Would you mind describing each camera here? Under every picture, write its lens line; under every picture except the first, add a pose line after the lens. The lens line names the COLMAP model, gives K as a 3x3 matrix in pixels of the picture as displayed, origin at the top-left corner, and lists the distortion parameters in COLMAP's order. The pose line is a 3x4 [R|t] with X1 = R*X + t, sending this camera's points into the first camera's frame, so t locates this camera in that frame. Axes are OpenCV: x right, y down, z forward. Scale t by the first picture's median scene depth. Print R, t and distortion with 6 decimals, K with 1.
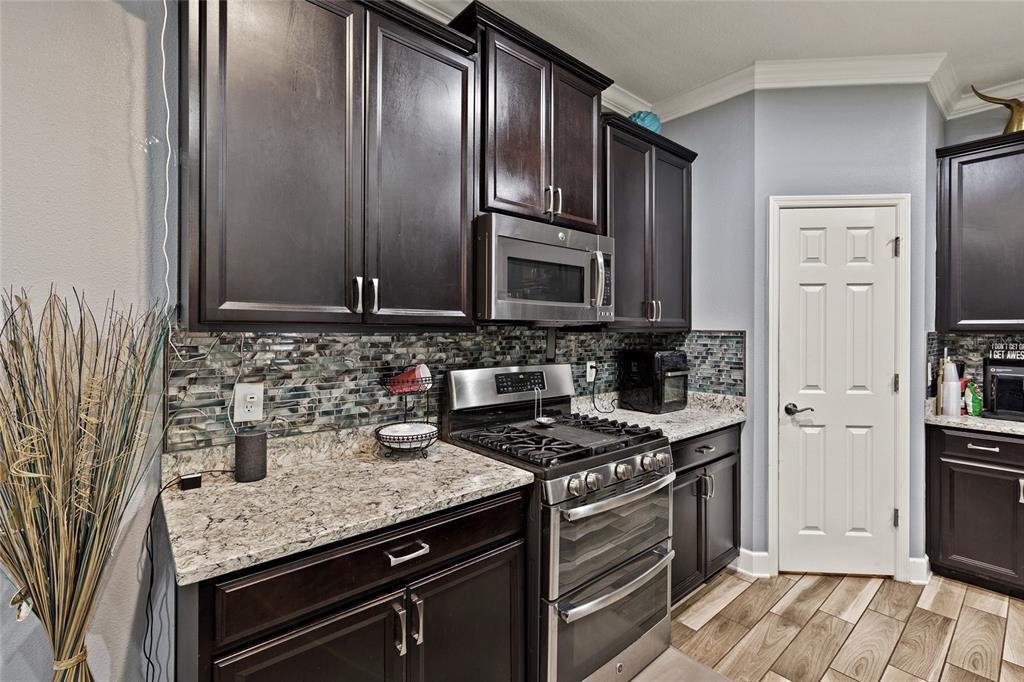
lens RADIAL K [[459.6, 0, 517.4], [0, 459.6, 330.1], [0, 0, 1]] dist [0.002804, -0.001617]
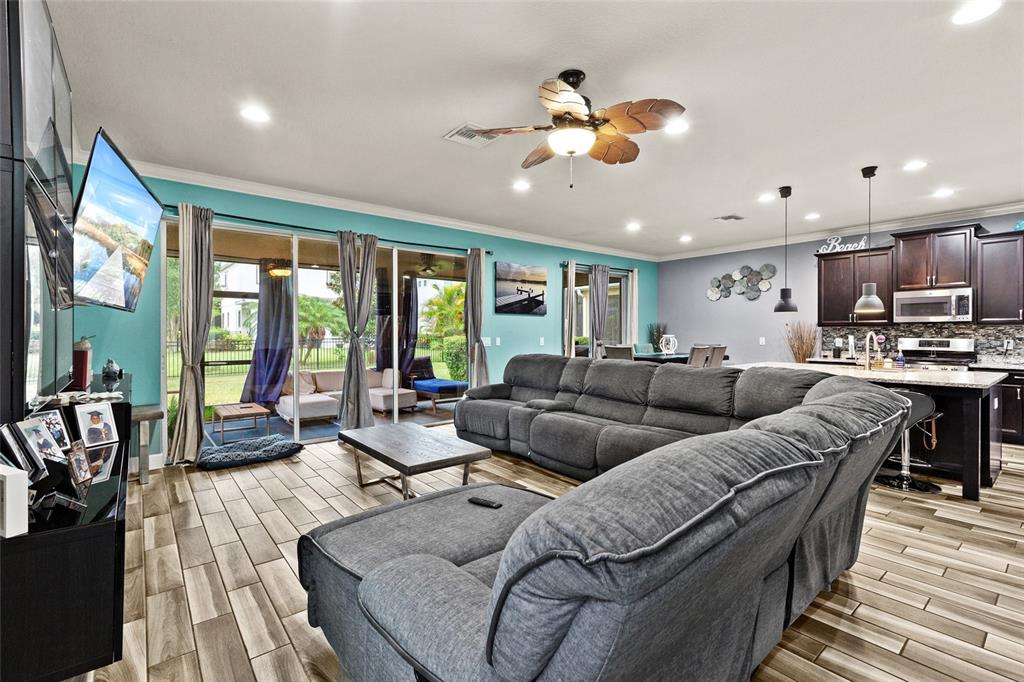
lens RADIAL K [[459.6, 0, 515.4], [0, 459.6, 335.6], [0, 0, 1]] dist [0.002804, -0.001617]
pose [[-0.030246, 0.001402, -0.999541, 2.677423], [-0.000048, 0.999999, 0.001404, 0.054490], [0.999542, 0.000090, -0.030246, -1.358728]]
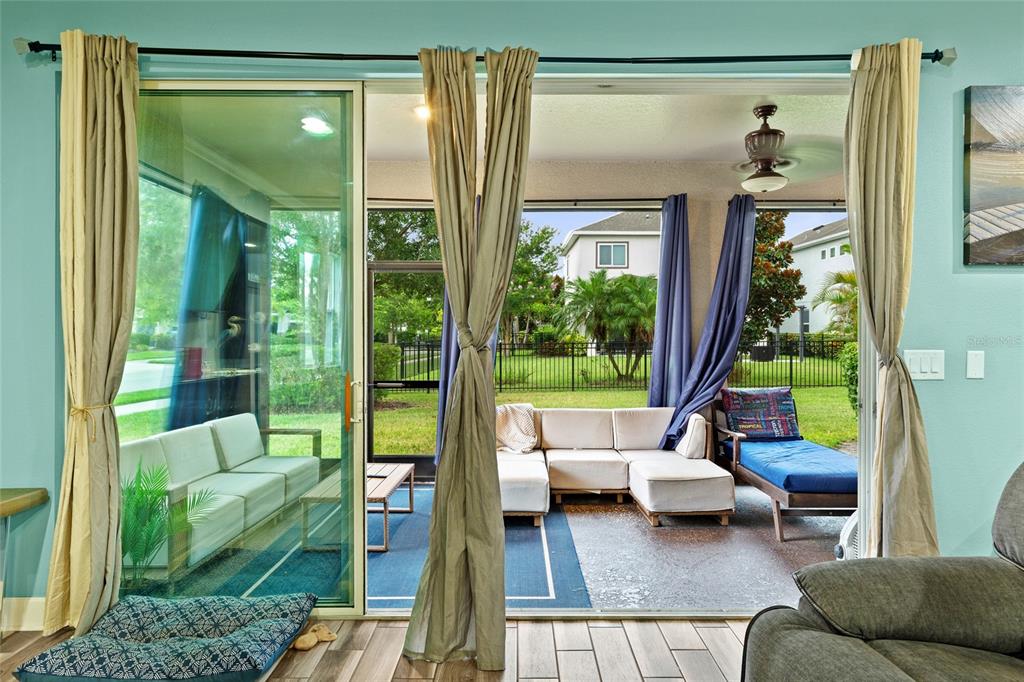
lens RADIAL K [[633.9, 0, 515.1], [0, 633.9, 343.9], [0, 0, 1]] dist [-0.015254, 0.000059]
pose [[-0.663245, 0.006980, -0.748369, 1.179484], [-0.005956, 0.999876, 0.014603, 0.047154], [0.748378, 0.014143, -0.663121, -1.422863]]
